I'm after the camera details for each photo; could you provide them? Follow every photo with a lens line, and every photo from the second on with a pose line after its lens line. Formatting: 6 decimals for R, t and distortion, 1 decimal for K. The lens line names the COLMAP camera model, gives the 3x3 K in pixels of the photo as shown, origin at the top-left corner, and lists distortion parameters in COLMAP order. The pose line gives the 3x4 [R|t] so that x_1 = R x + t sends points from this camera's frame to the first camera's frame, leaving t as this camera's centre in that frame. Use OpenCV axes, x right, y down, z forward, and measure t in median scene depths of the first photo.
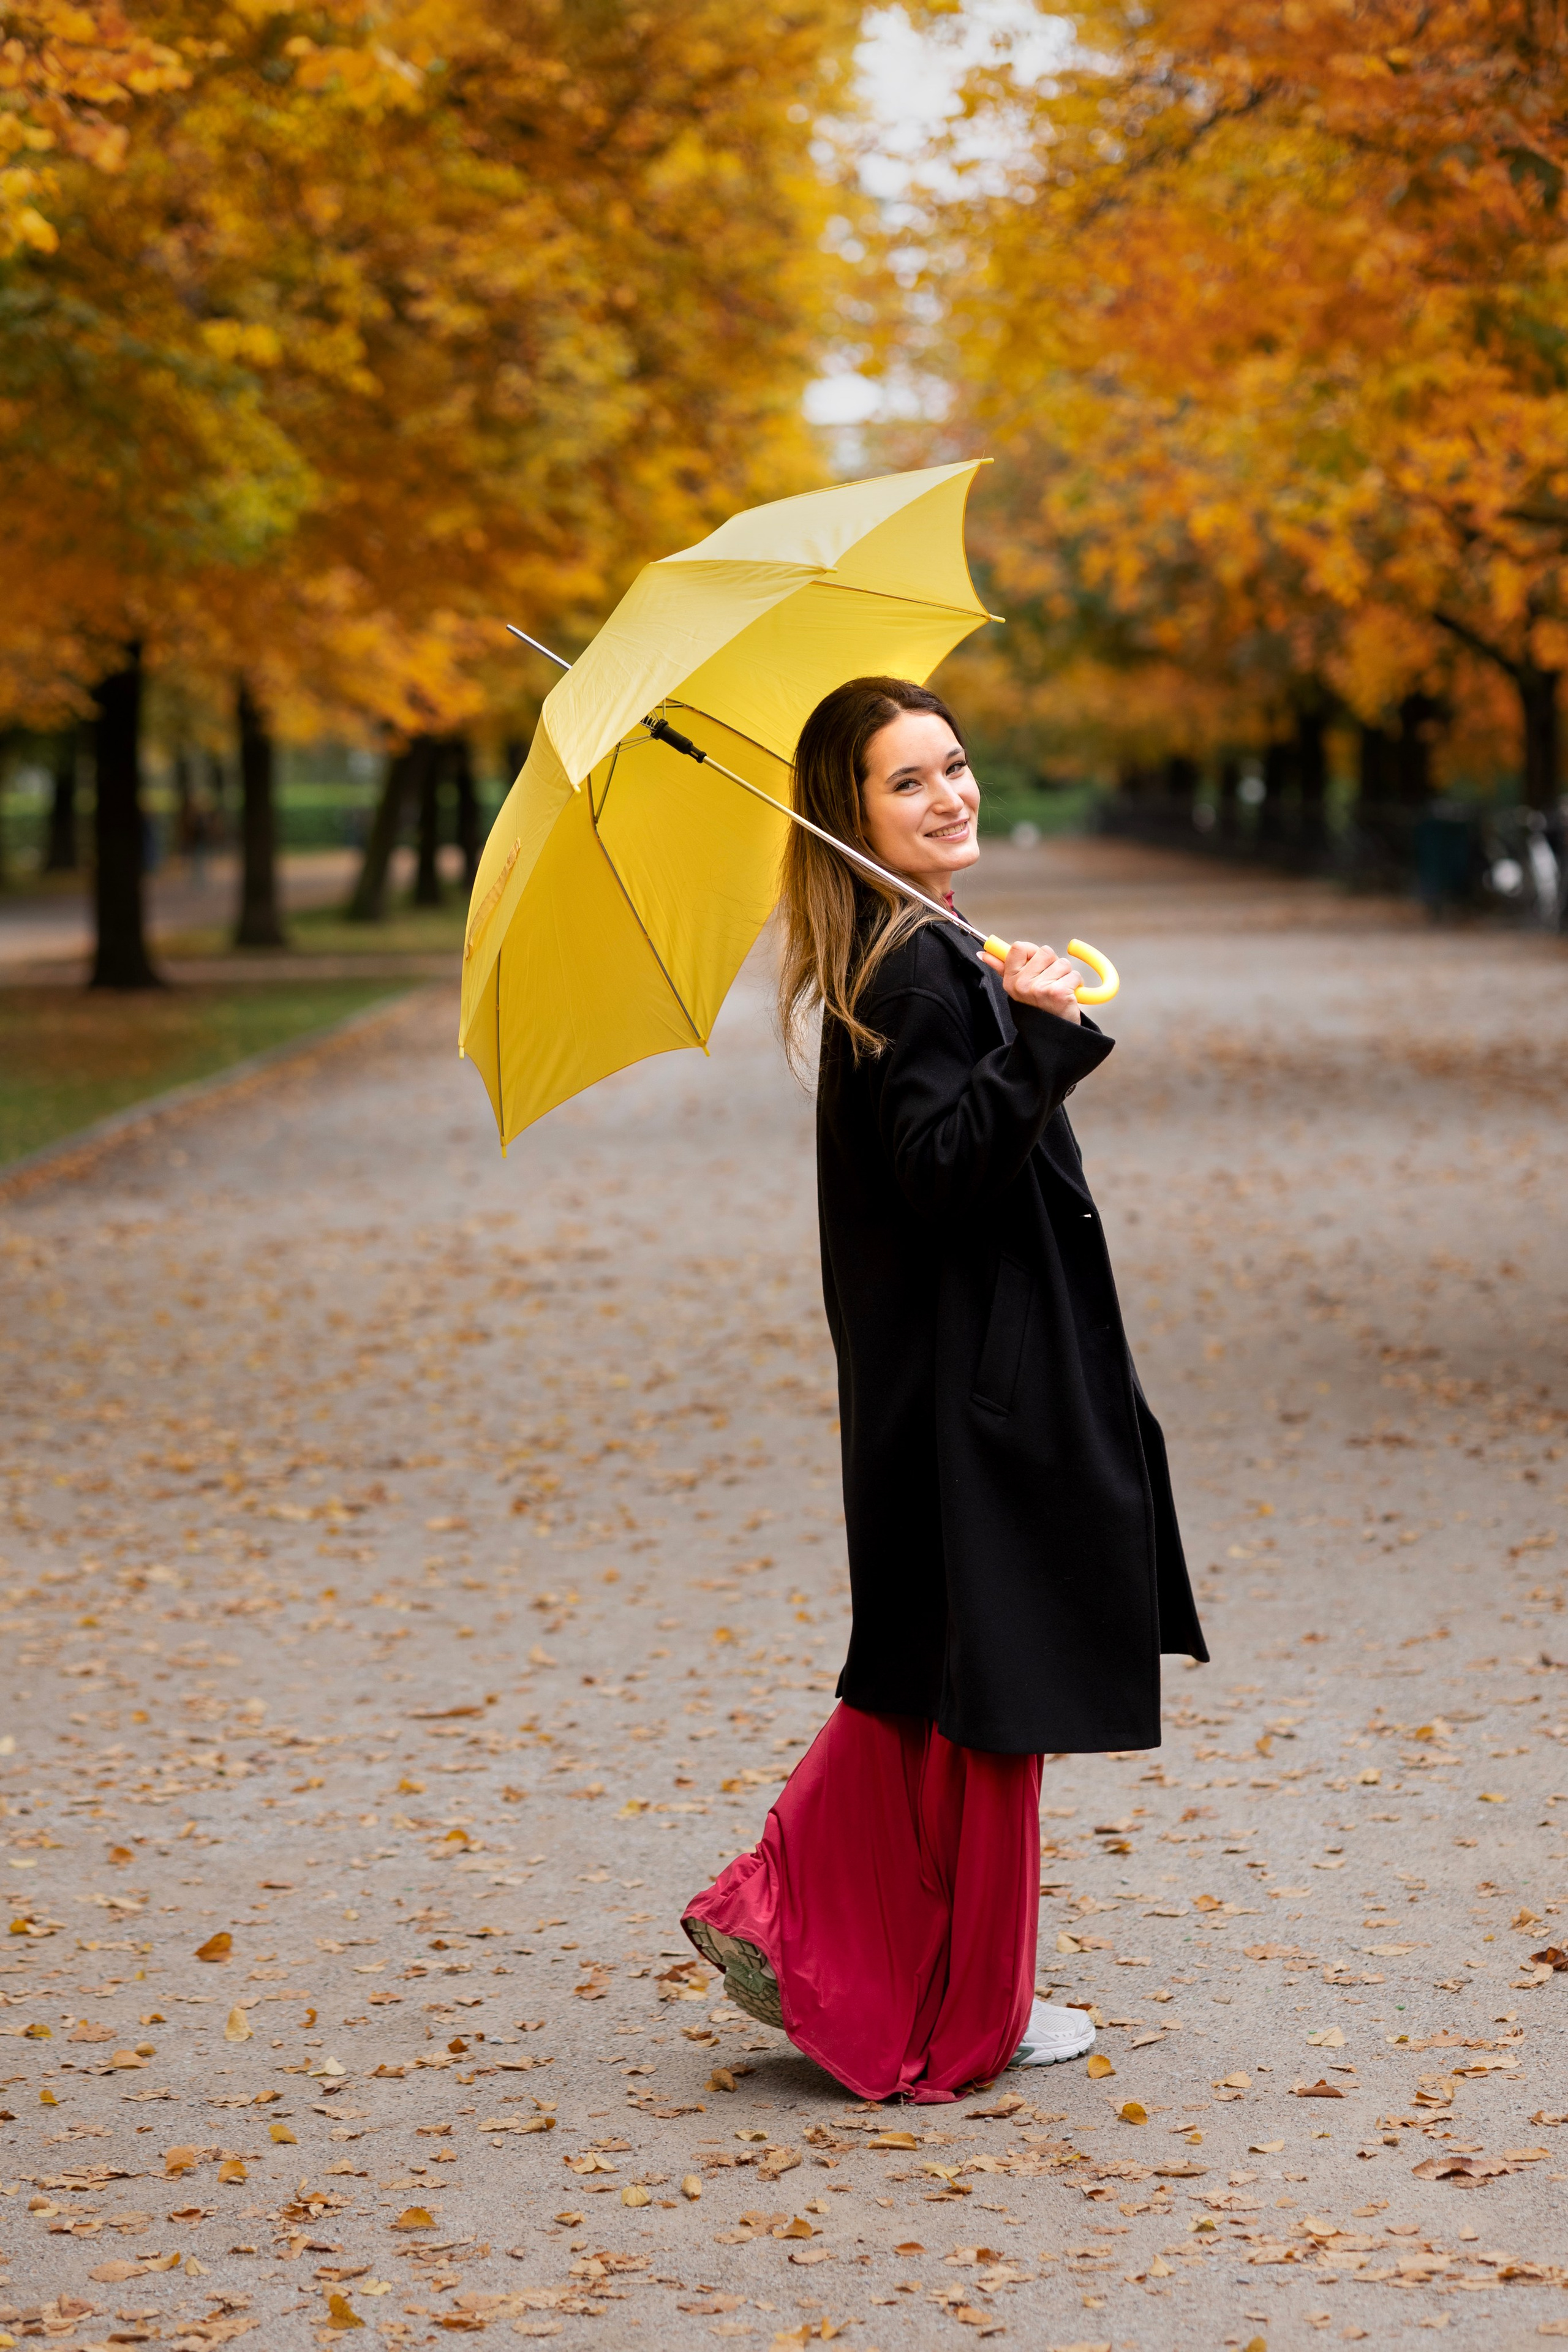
lens RADIAL K [[5700.9, 0, 931.3], [0, 5700.9, 1177.5], [0, 0, 1]] dist [0.052801, 0.269467]
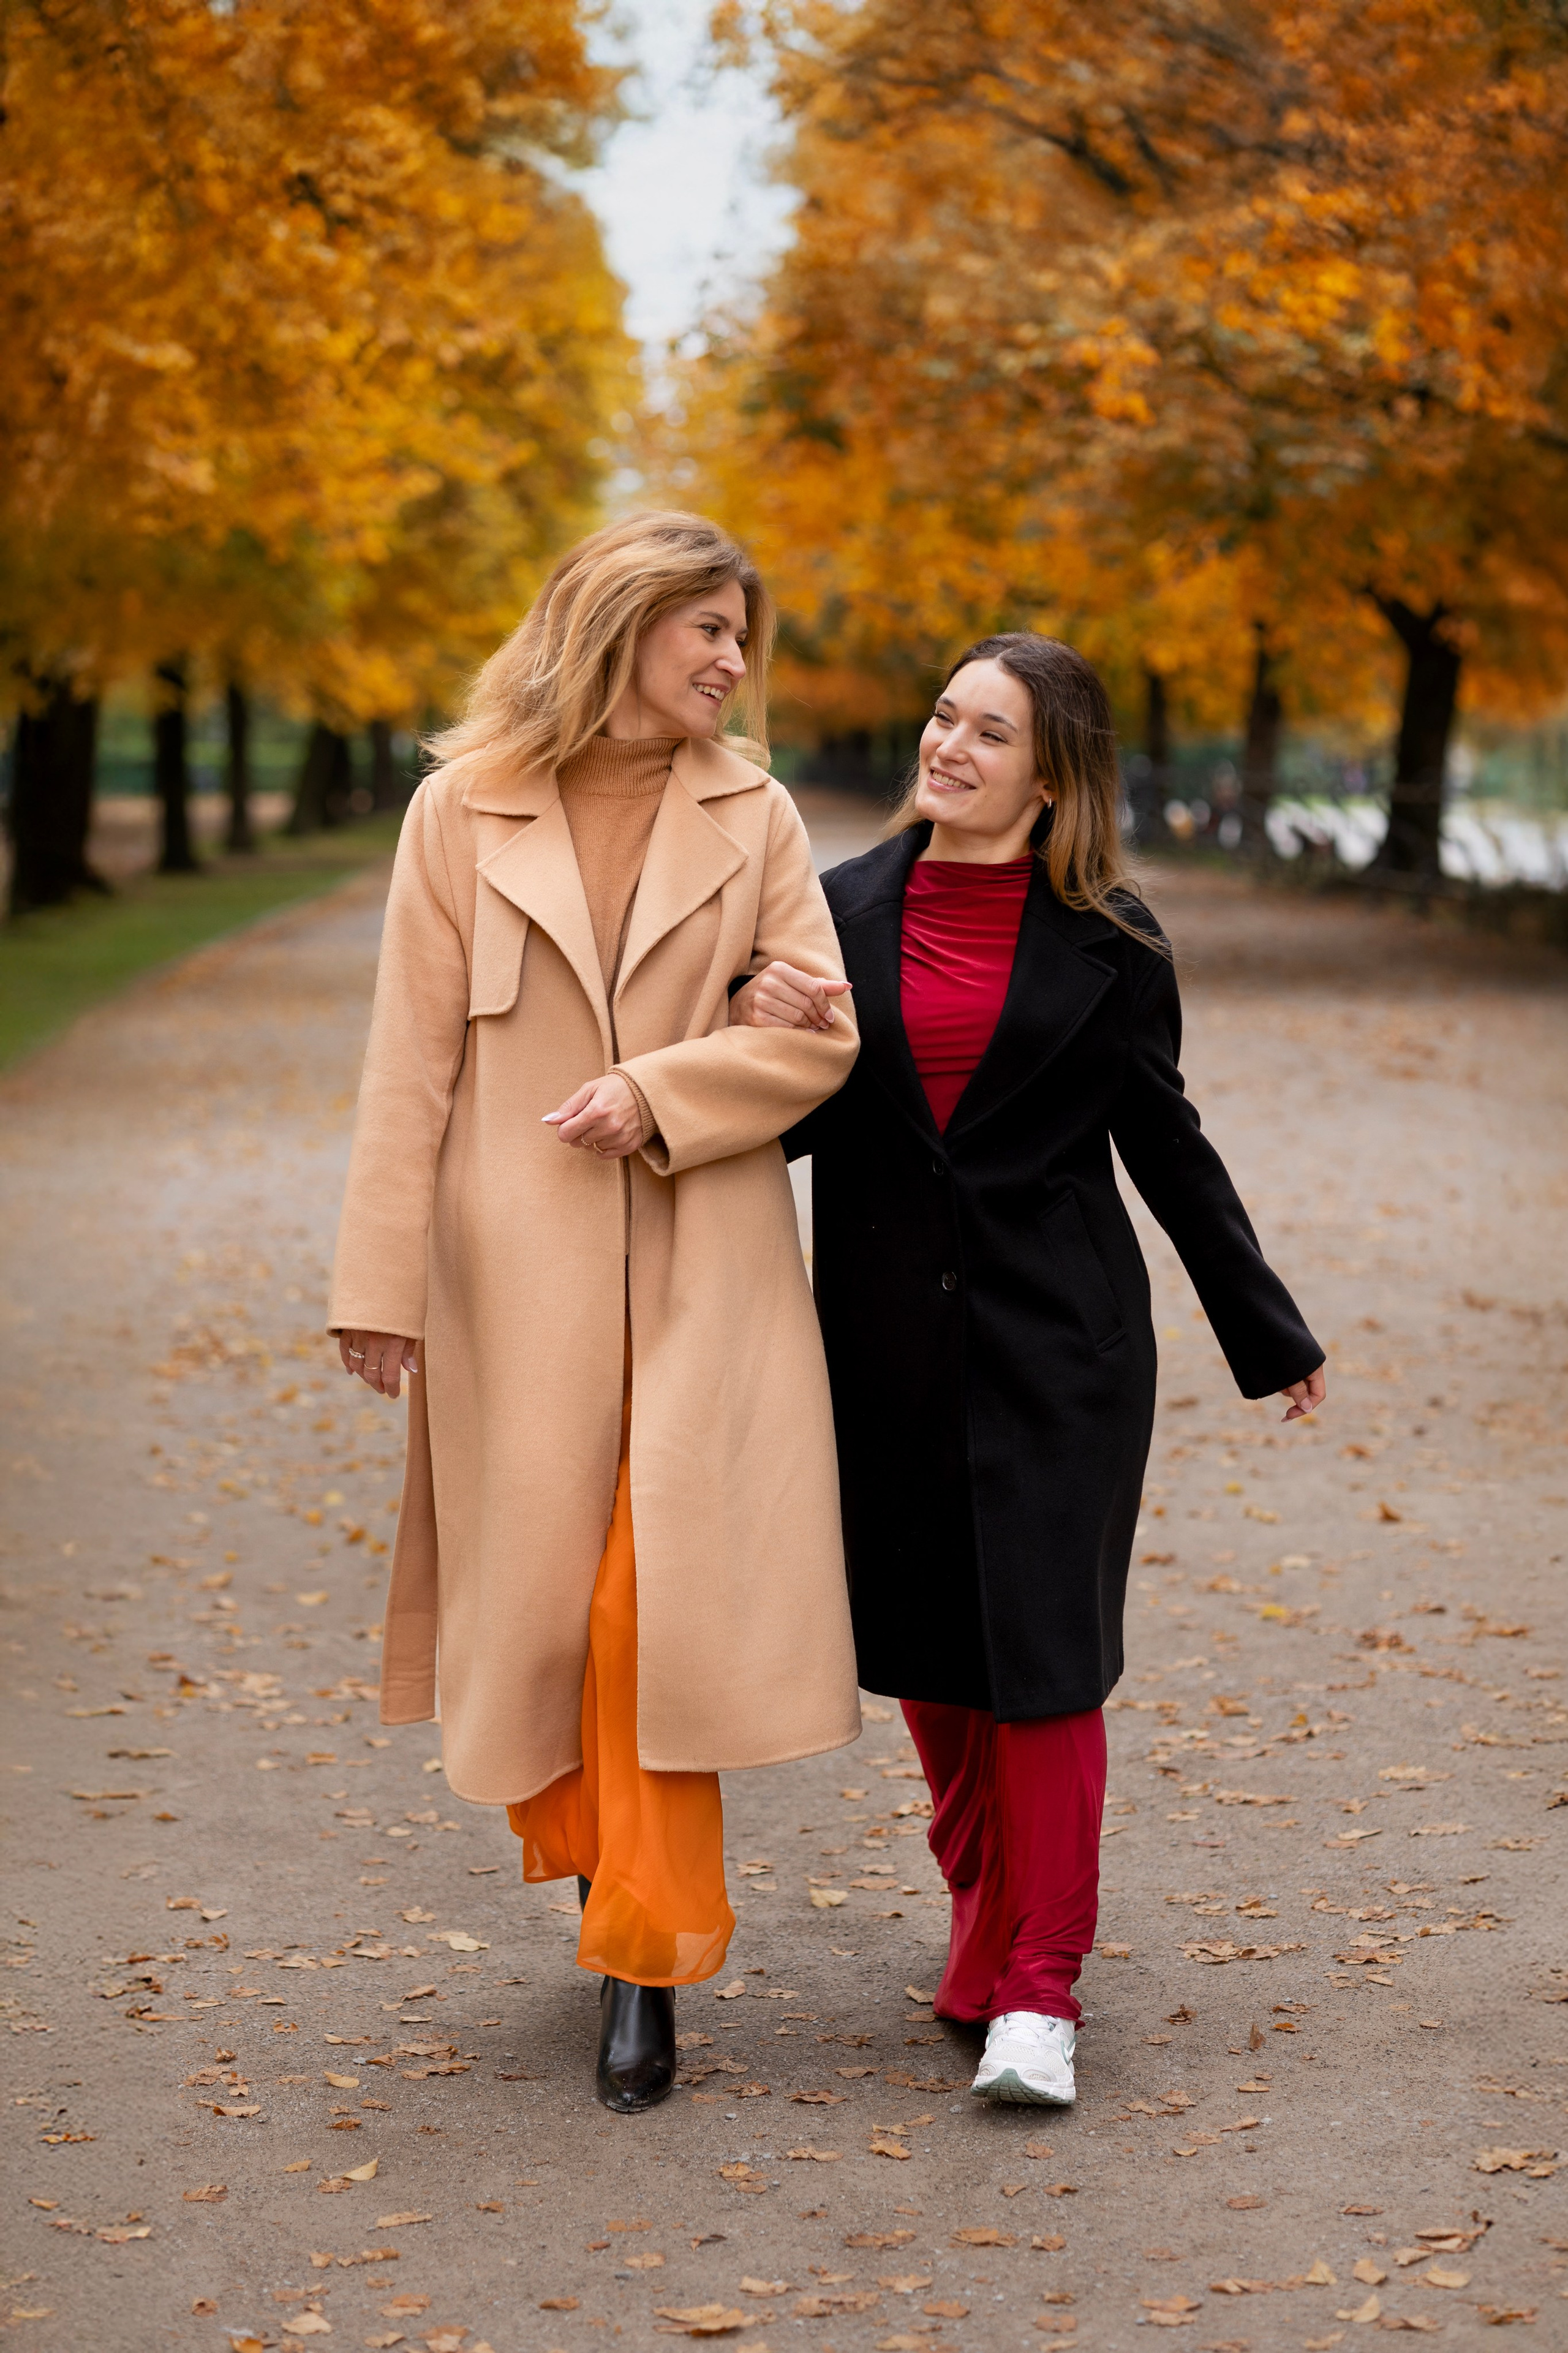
lens RADIAL K [[5136.1, 0, 786.8], [0, 5136.1, 1378.2], [0, 0, 1]] dist [-0.054360, 0.231200]
pose [[0.999727, -0.001680, 0.023326, -0.004637], [0.000428, 0.998562, 0.053598, 0.035749], [-0.023383, -0.053574, 0.998290, -0.519376]]
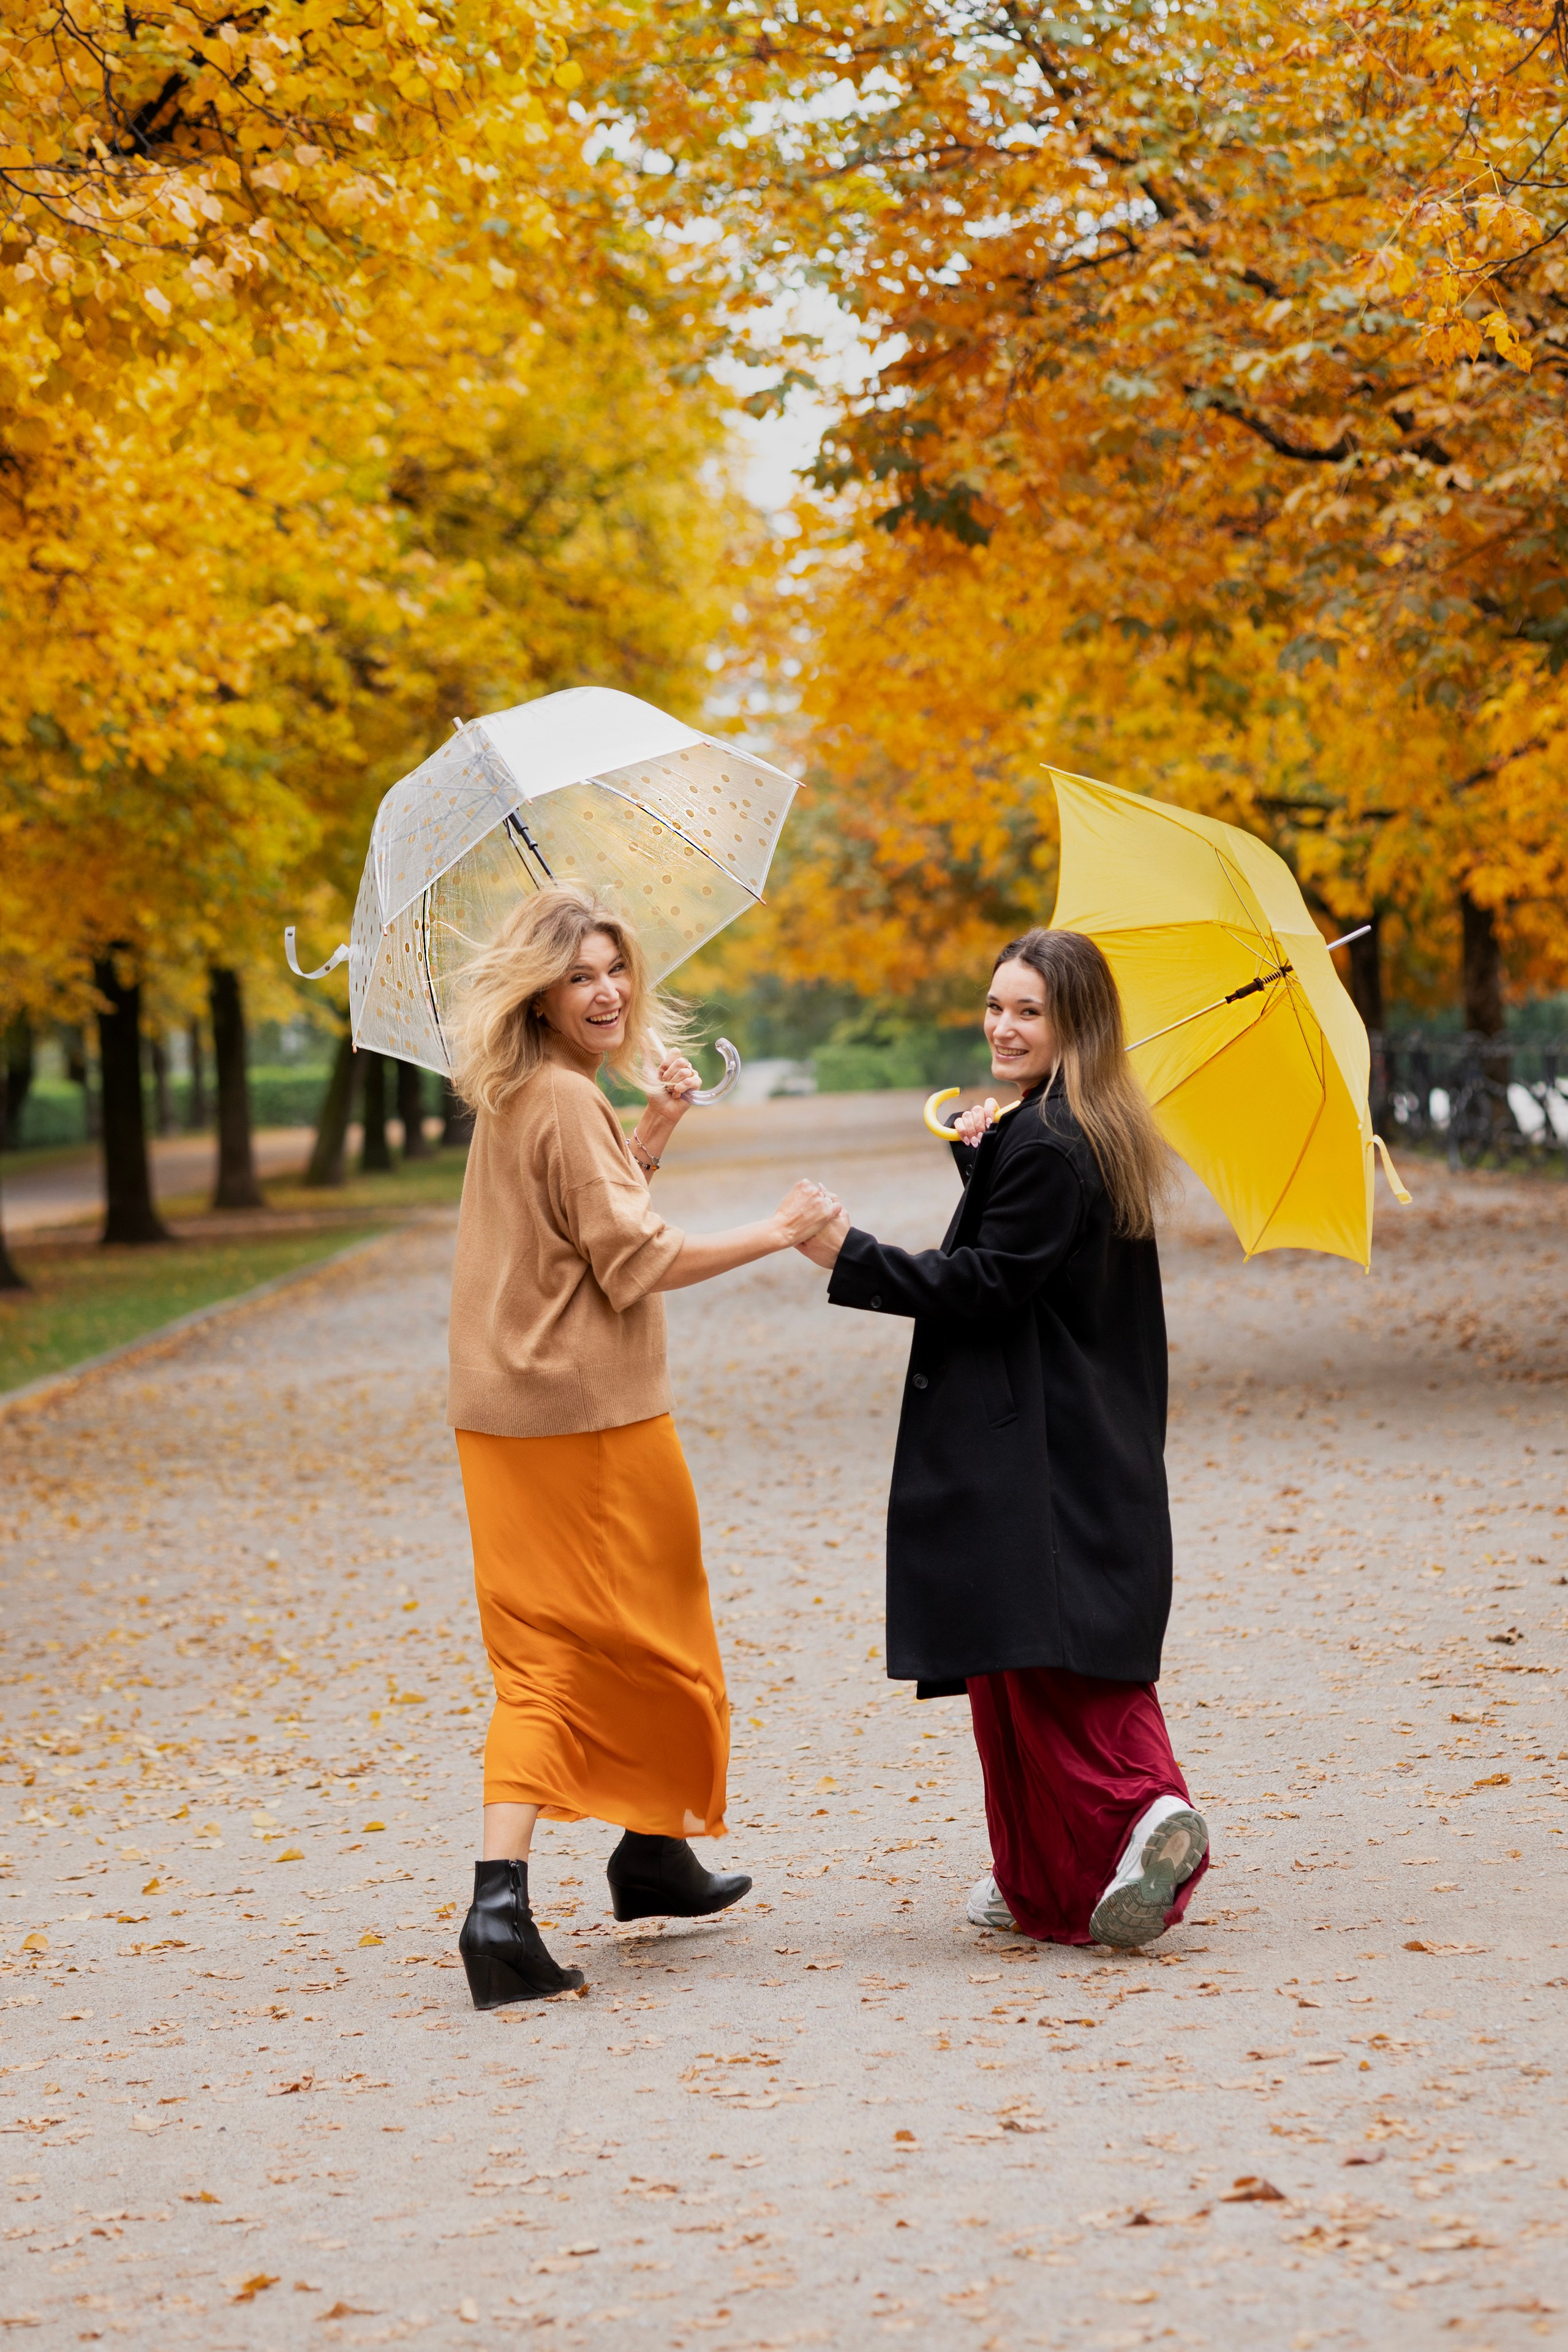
lens RADIAL K [[6072.8, 0, 699.7], [0, 6072.8, 1235.7], [0, 0, 1]] dist [0.011779, -0.060780]
pose [[0.998751, -0.040318, -0.029501, 0.011920], [0.039196, 0.998521, -0.037681, 0.019208], [0.030977, 0.036478, 0.998854, -0.268503]]
